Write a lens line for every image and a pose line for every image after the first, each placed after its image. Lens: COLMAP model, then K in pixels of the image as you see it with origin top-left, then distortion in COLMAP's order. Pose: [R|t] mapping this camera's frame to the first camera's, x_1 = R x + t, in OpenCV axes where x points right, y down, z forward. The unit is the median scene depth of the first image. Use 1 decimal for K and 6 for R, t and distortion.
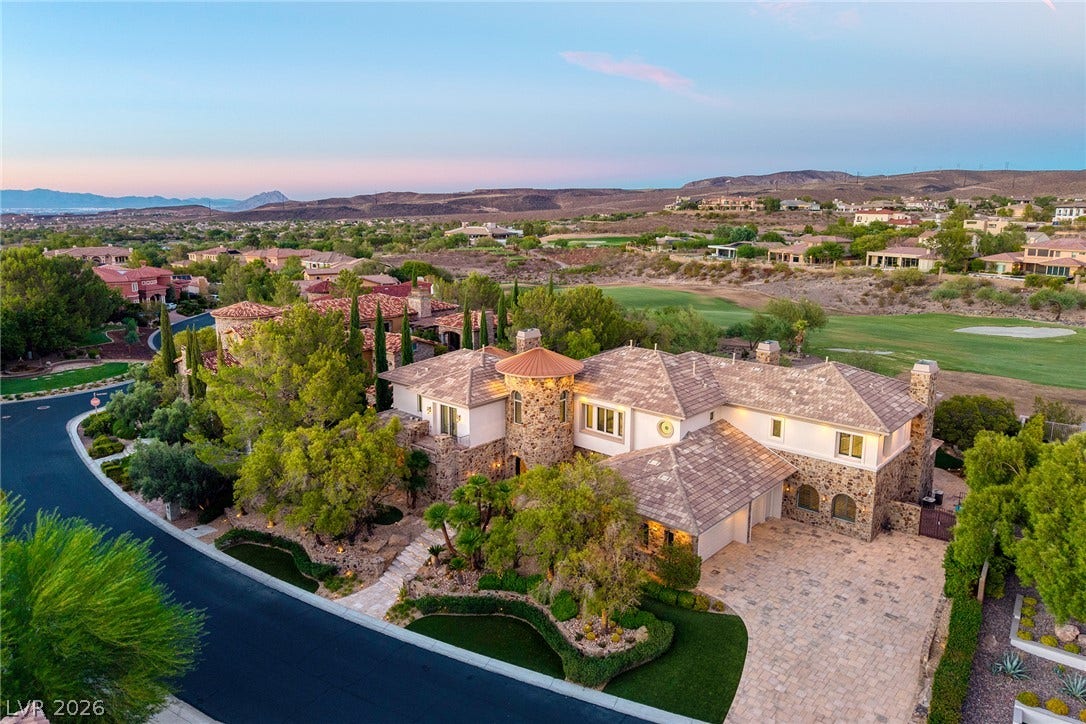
lens RADIAL K [[729.1, 0, 542.0], [0, 729.1, 320.9], [0, 0, 1]] dist [0.047399, -0.067610]
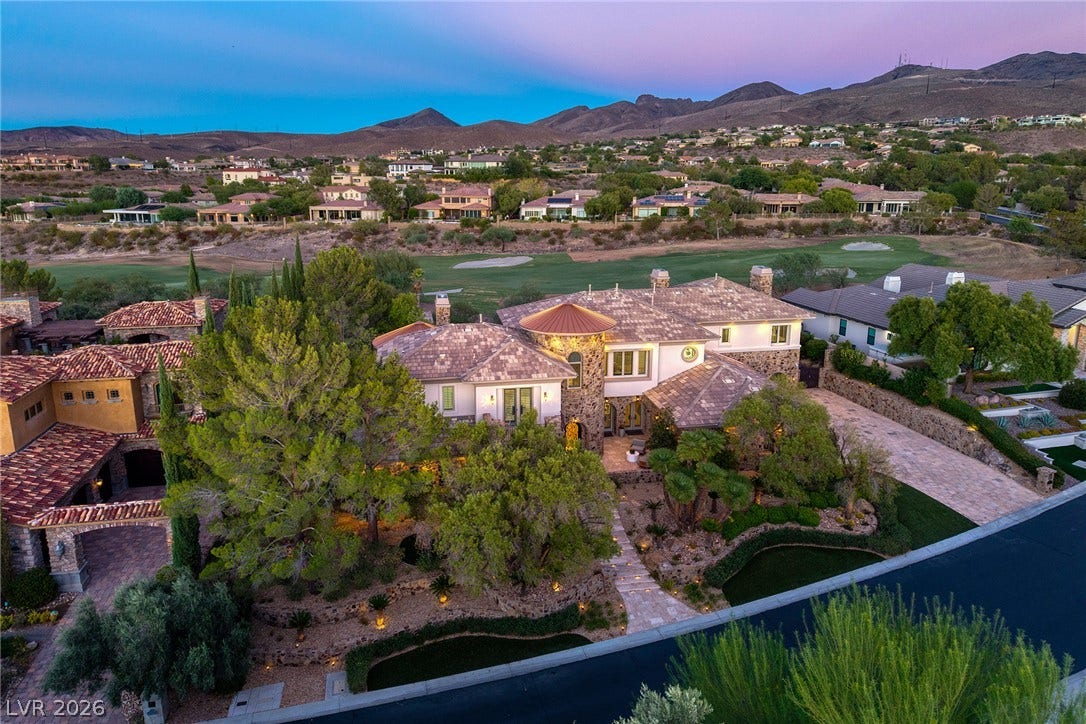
lens RADIAL K [[729.1, 0, 542.0], [0, 729.1, 320.9], [0, 0, 1]] dist [0.047399, -0.067610]
pose [[0.614960, -0.170056, 0.770003, -0.211823], [0.129610, 0.984987, 0.114023, -0.014167], [-0.777834, 0.029680, 0.627769, 0.130749]]
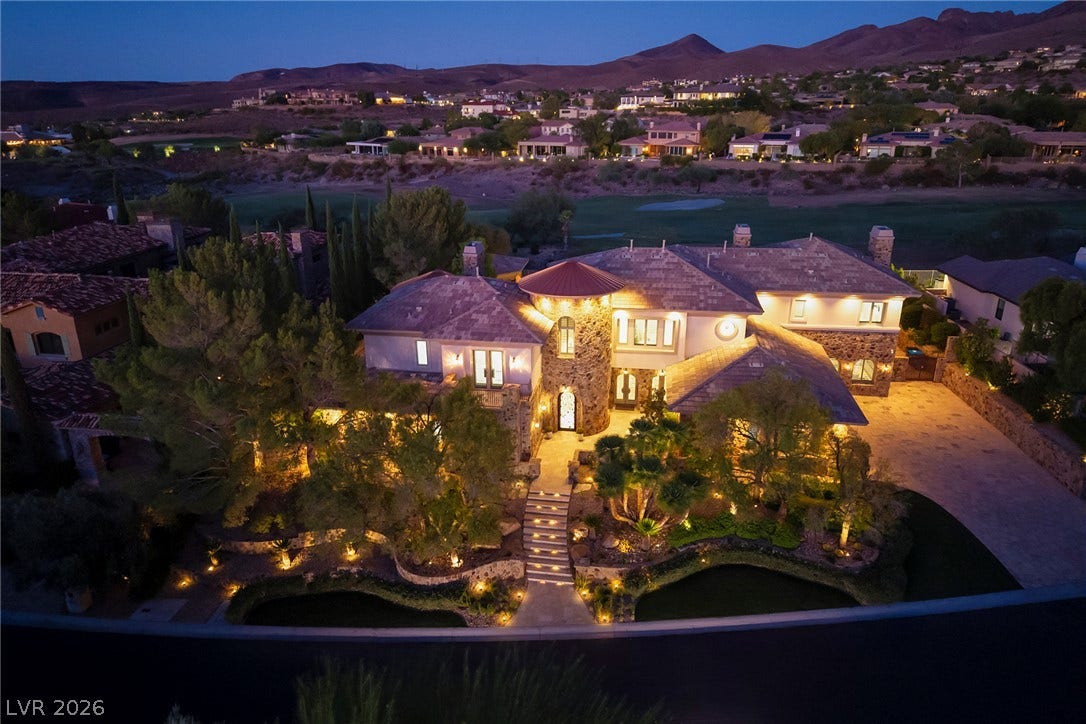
lens RADIAL K [[727.3, 0, 541.5], [0, 727.3, 363.3], [0, 0, 1]] dist [0.030078, -0.030634]
pose [[0.841519, -0.195198, 0.503730, -0.135643], [0.097301, 0.971956, 0.214089, -0.008384], [-0.531393, -0.131147, 0.836912, 0.091570]]
